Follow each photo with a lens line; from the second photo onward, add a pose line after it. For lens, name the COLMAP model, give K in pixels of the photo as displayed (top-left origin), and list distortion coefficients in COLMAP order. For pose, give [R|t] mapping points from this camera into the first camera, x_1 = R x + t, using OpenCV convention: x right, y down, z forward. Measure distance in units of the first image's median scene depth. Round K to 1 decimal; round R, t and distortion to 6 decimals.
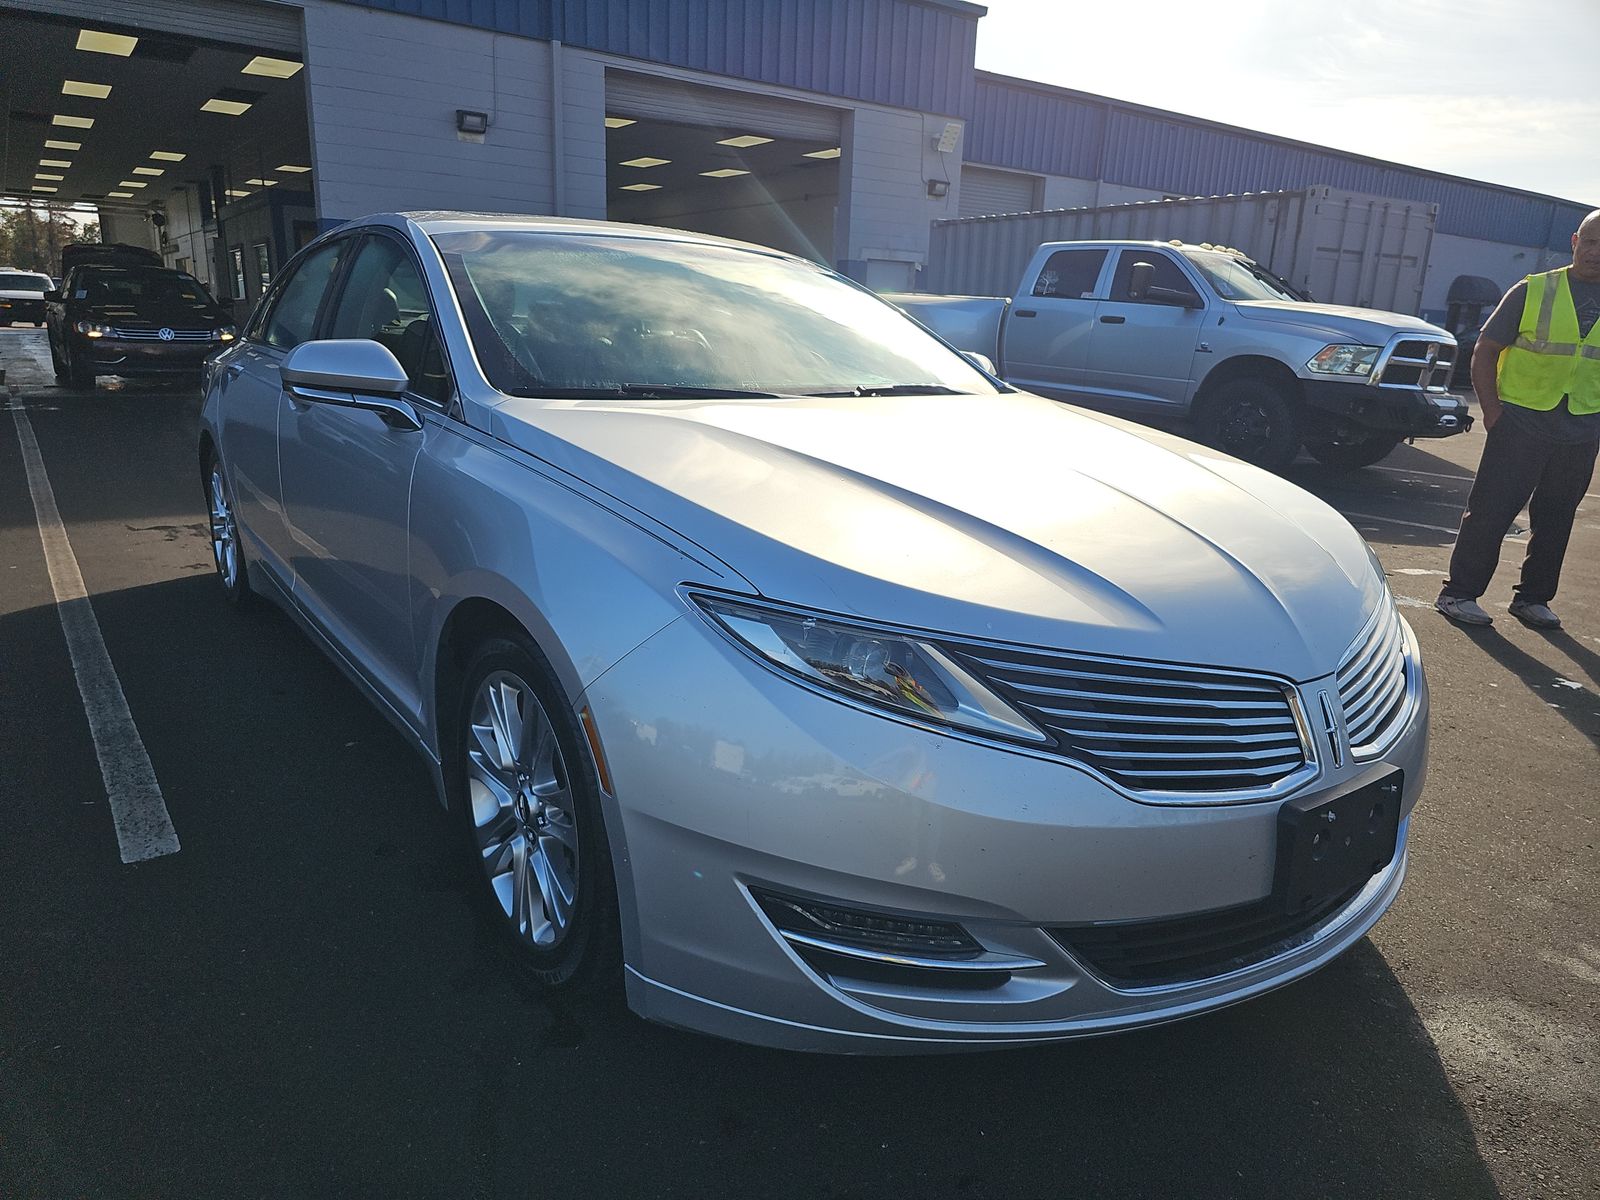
lens RADIAL K [[1087.3, 0, 793.6], [0, 1087.3, 594.8], [0, 0, 1]] dist [0.036319, -0.045739]
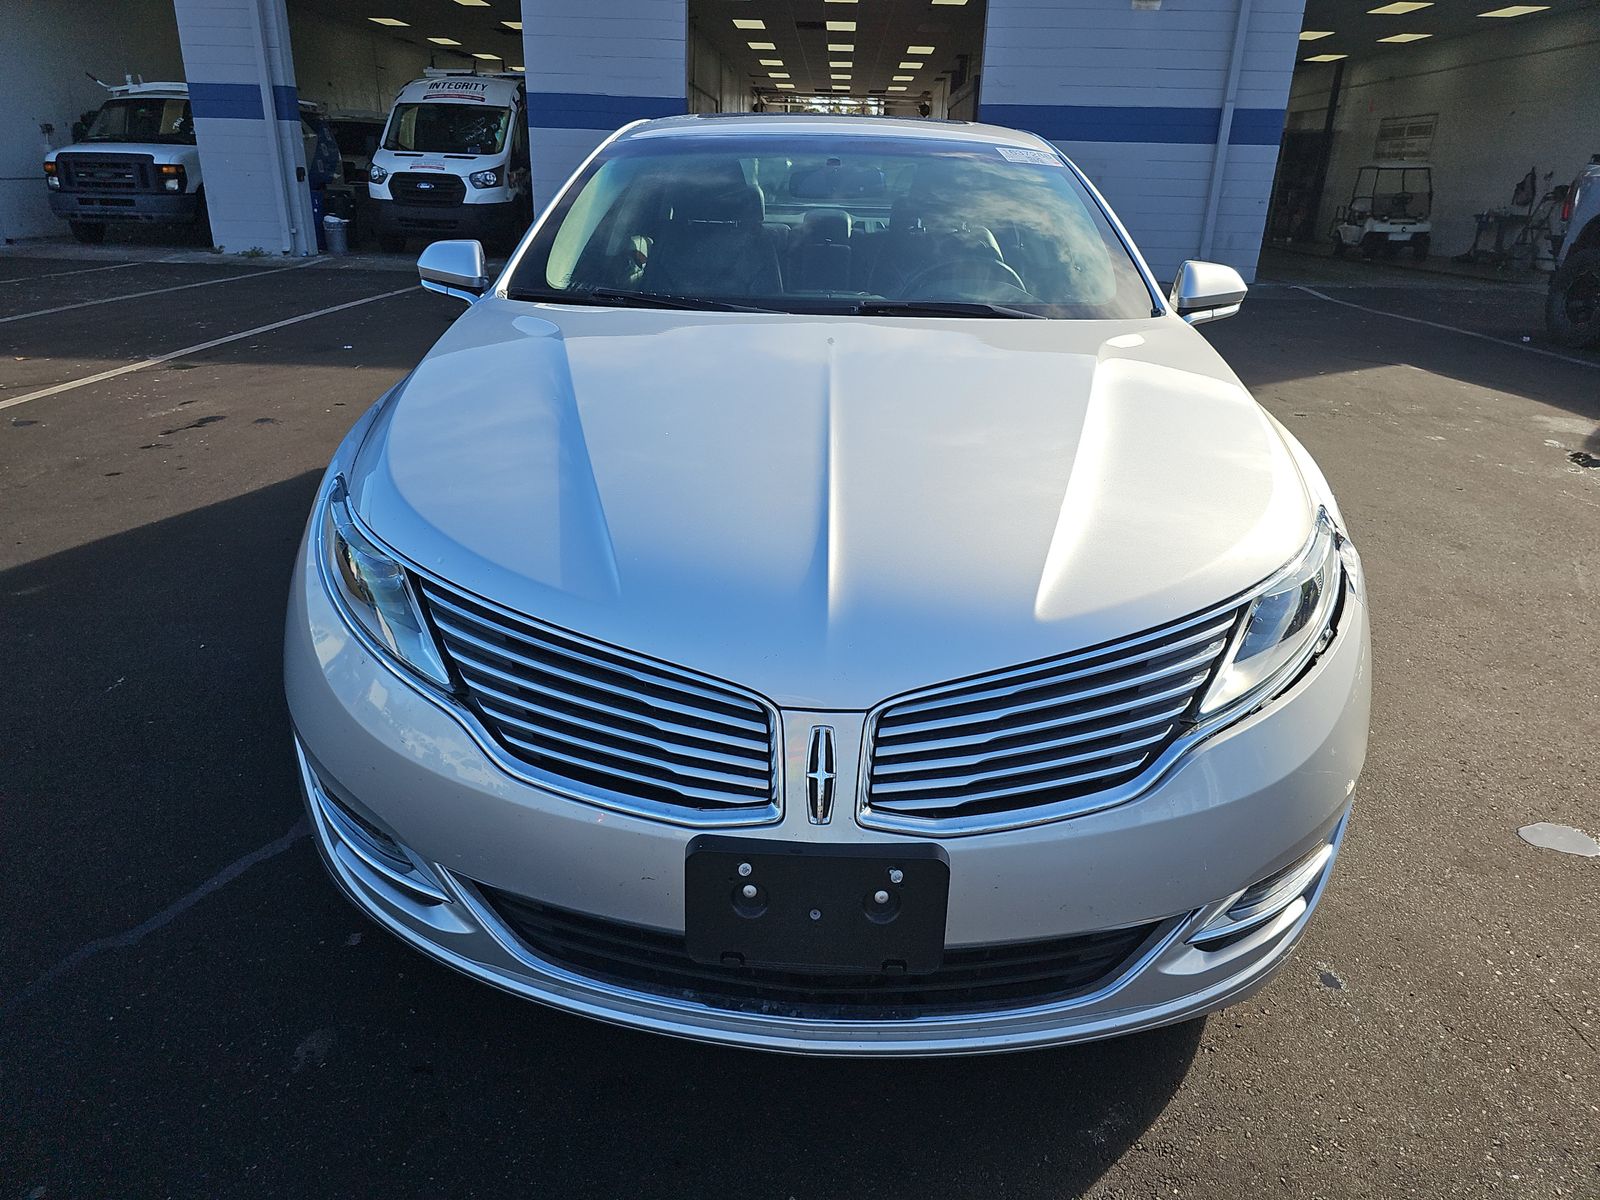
lens RADIAL K [[1087.3, 0, 793.6], [0, 1087.3, 594.8], [0, 0, 1]] dist [0.036319, -0.045739]
pose [[0.787195, 0.201523, -0.582848, 0.100587], [-0.141487, 0.978909, 0.147371, -0.013381], [0.600254, -0.033545, 0.799106, 0.038963]]
